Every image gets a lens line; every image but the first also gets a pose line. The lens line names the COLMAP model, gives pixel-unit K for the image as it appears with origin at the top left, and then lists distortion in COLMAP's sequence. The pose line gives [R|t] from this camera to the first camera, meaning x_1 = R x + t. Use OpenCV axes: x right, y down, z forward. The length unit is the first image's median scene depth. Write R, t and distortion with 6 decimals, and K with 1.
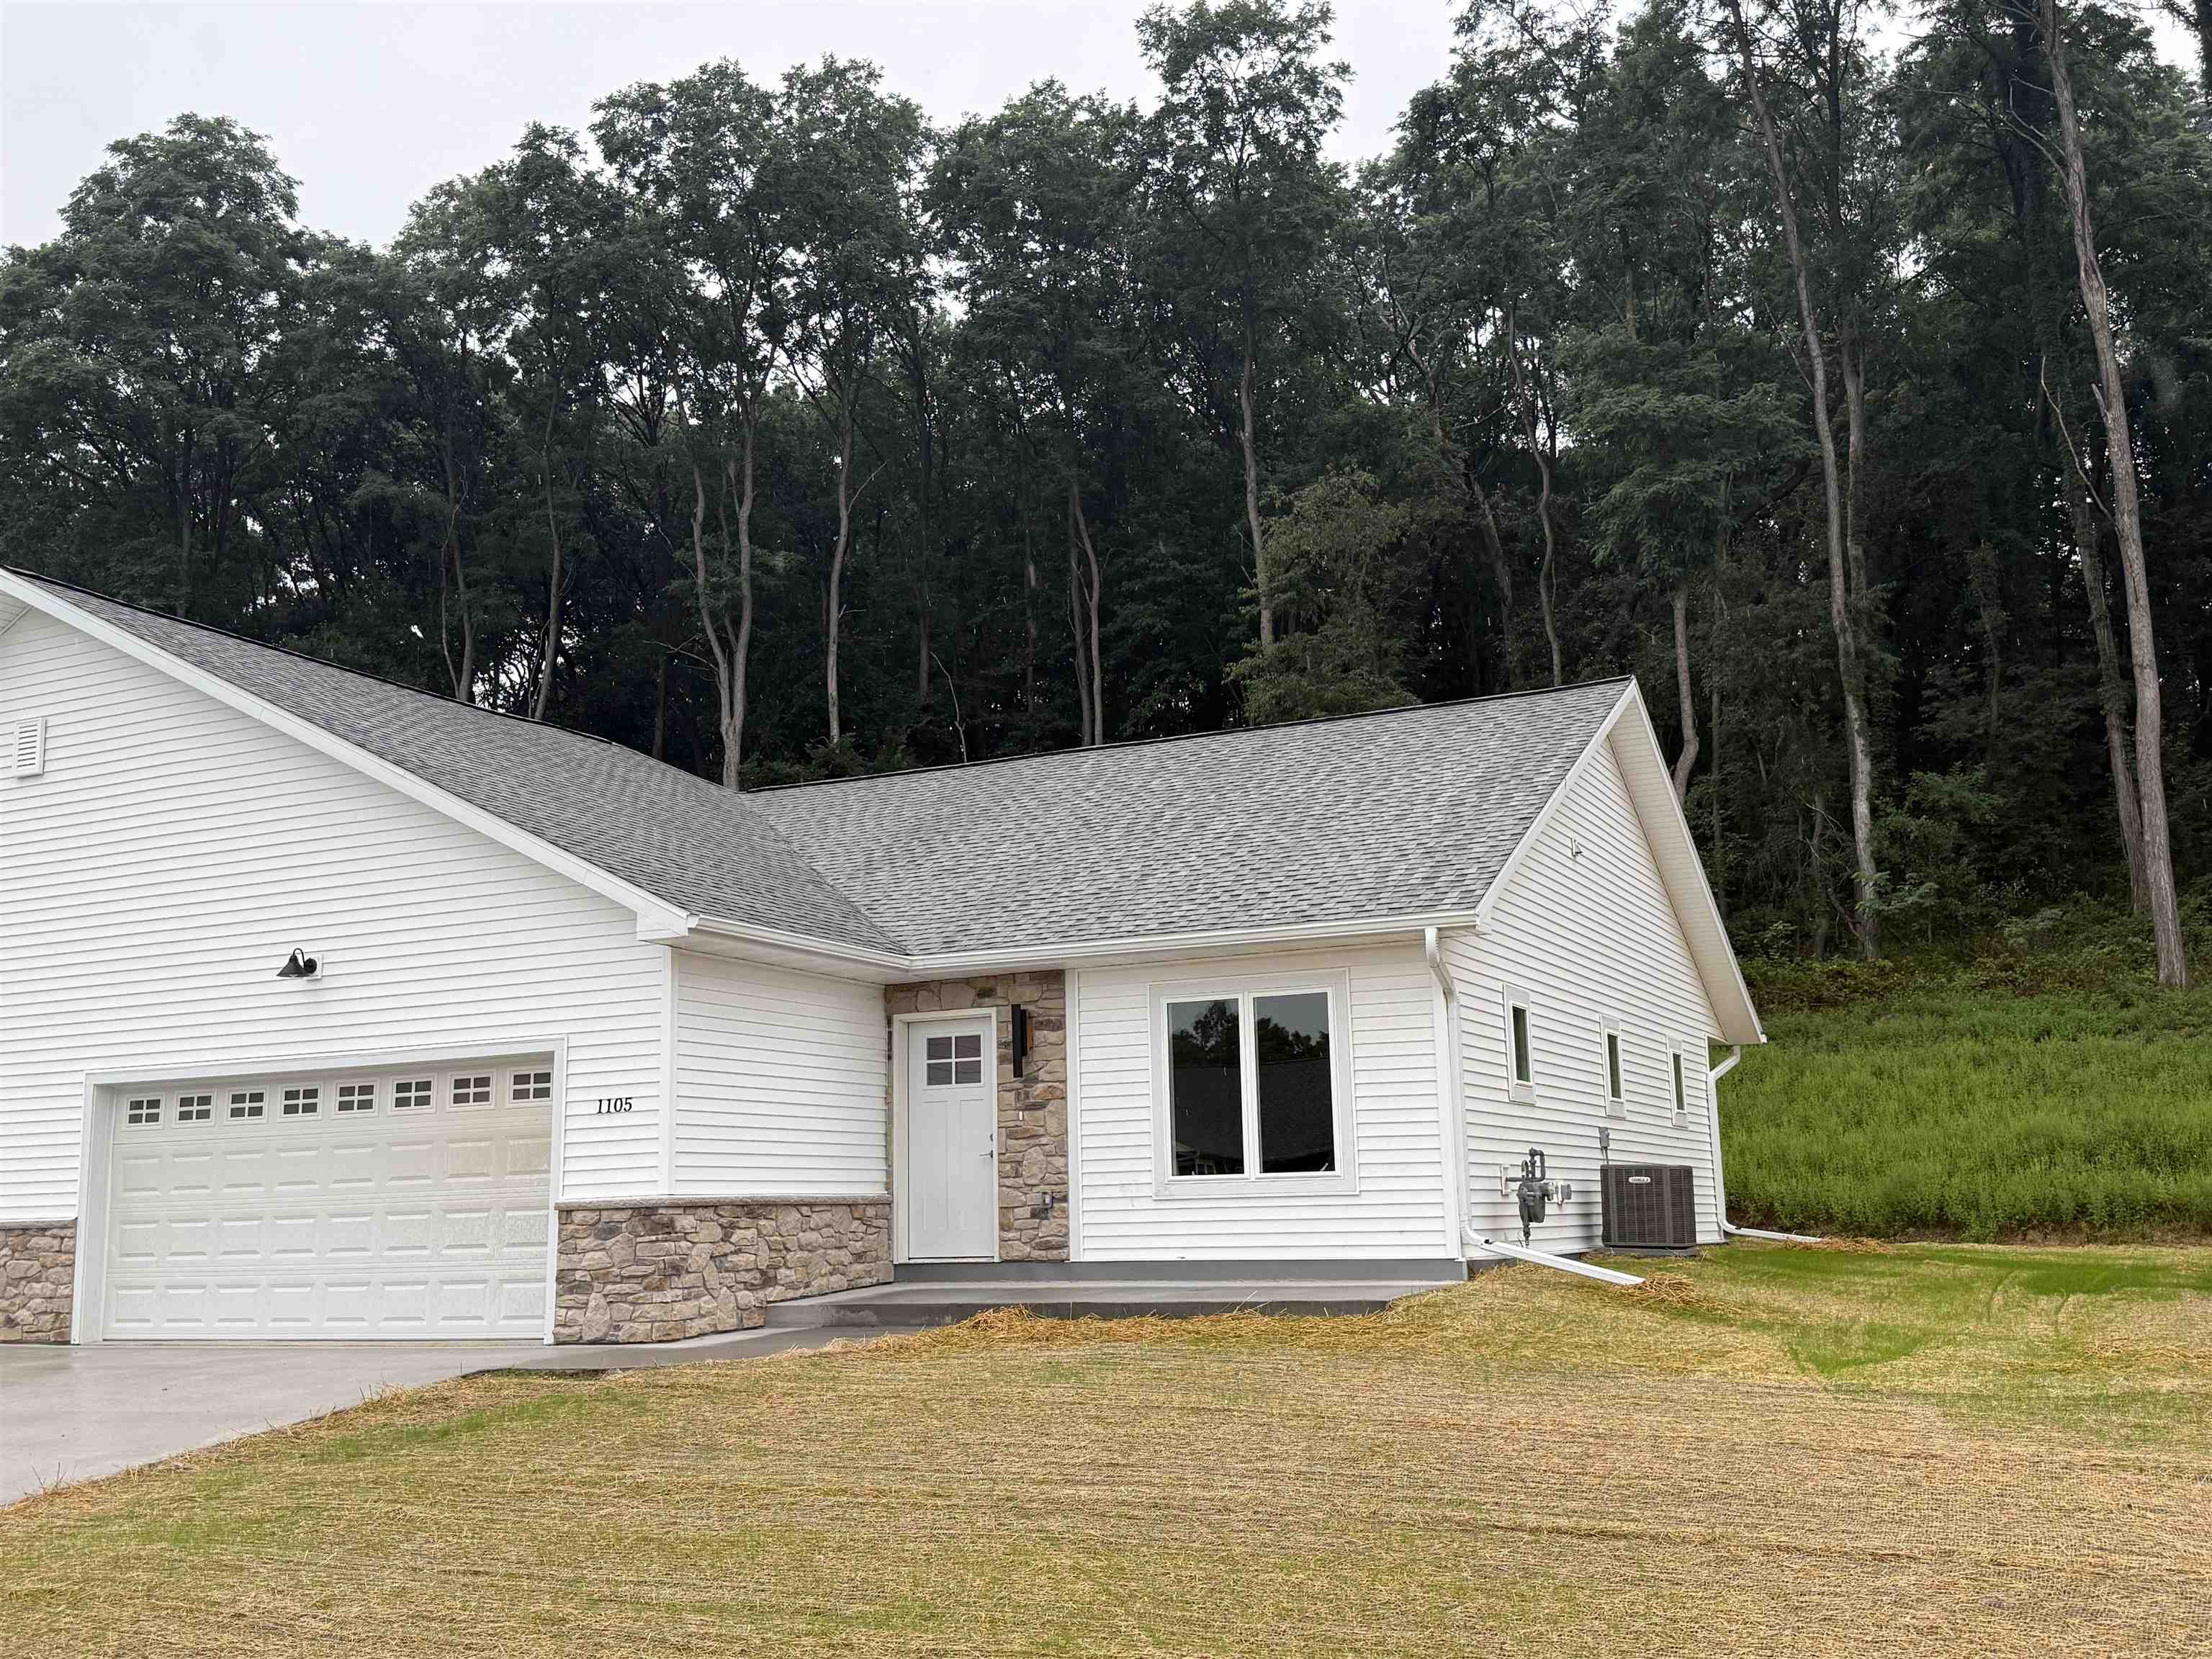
lens RADIAL K [[2173.9, 0, 1105.6], [0, 2173.9, 847.0], [0, 0, 1]] dist [0.077360, 0.000000]
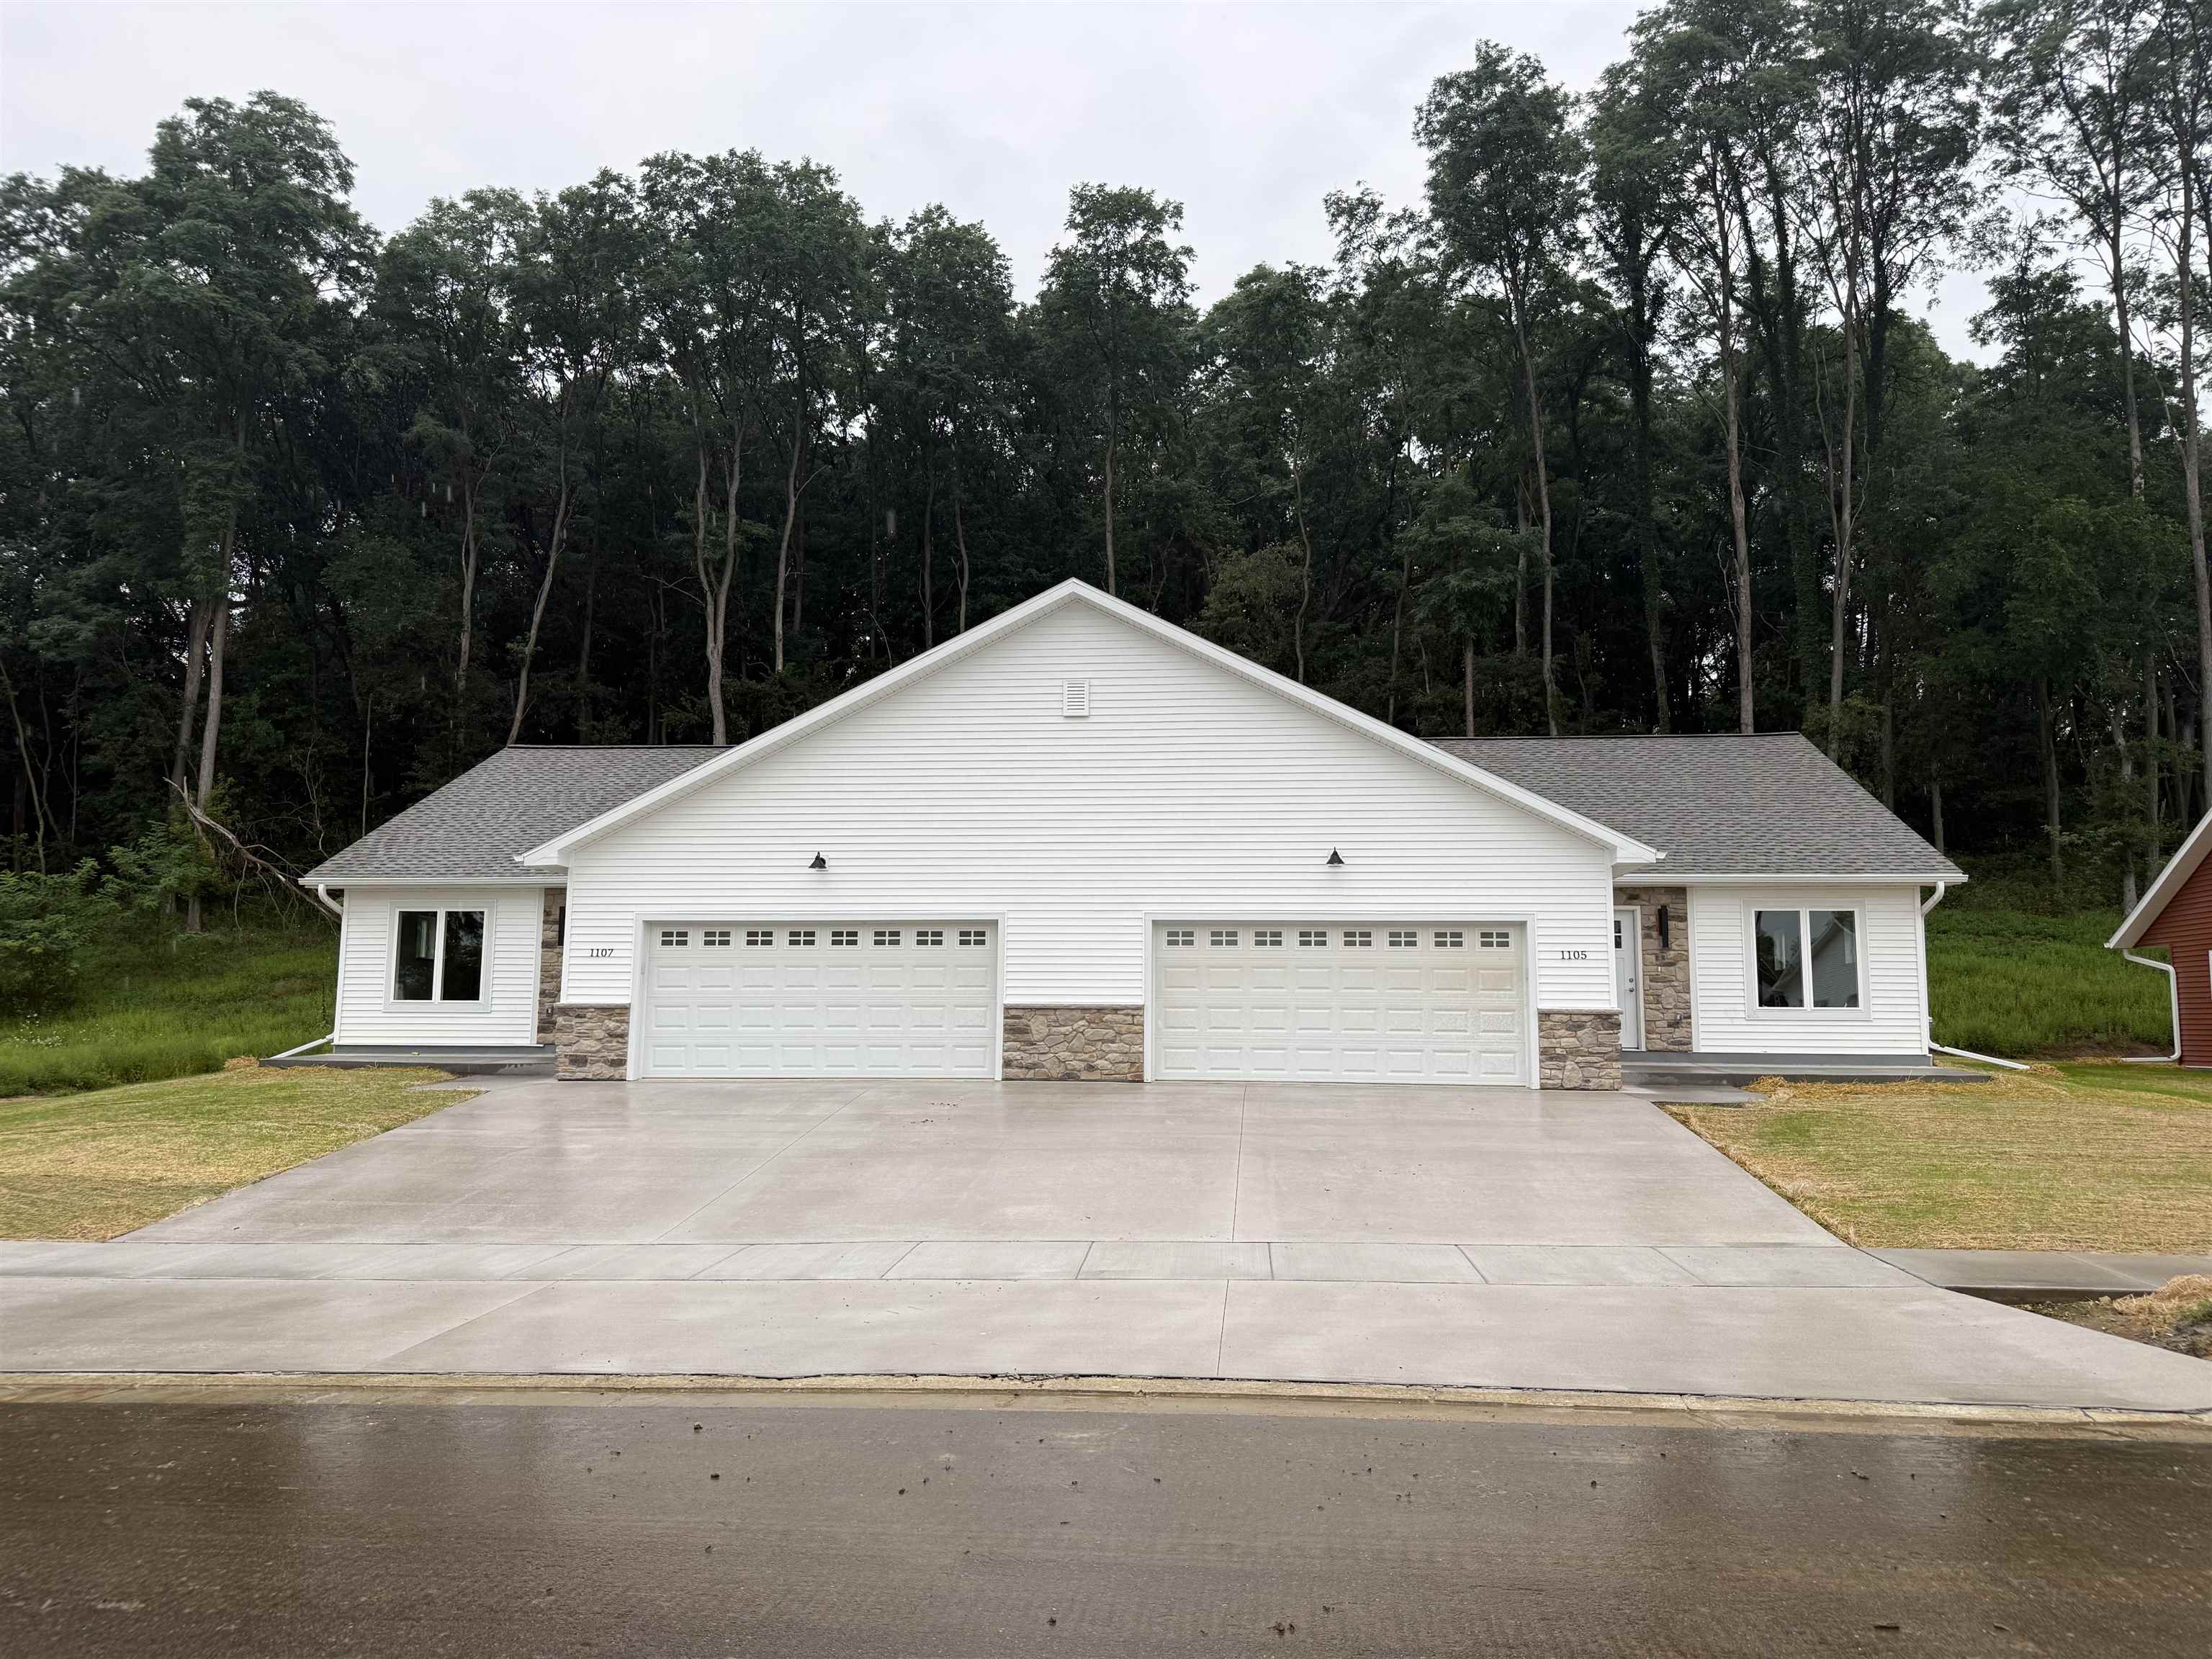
lens RADIAL K [[1626.8, 0, 1107.3], [0, 1626.8, 816.3], [0, 0, 1]] dist [0.028054, 0.003928]
pose [[0.933286, 0.075942, 0.351012, -0.898428], [-0.088881, 0.995824, 0.020873, 0.012959], [-0.347961, -0.050679, 0.936138, -0.066362]]
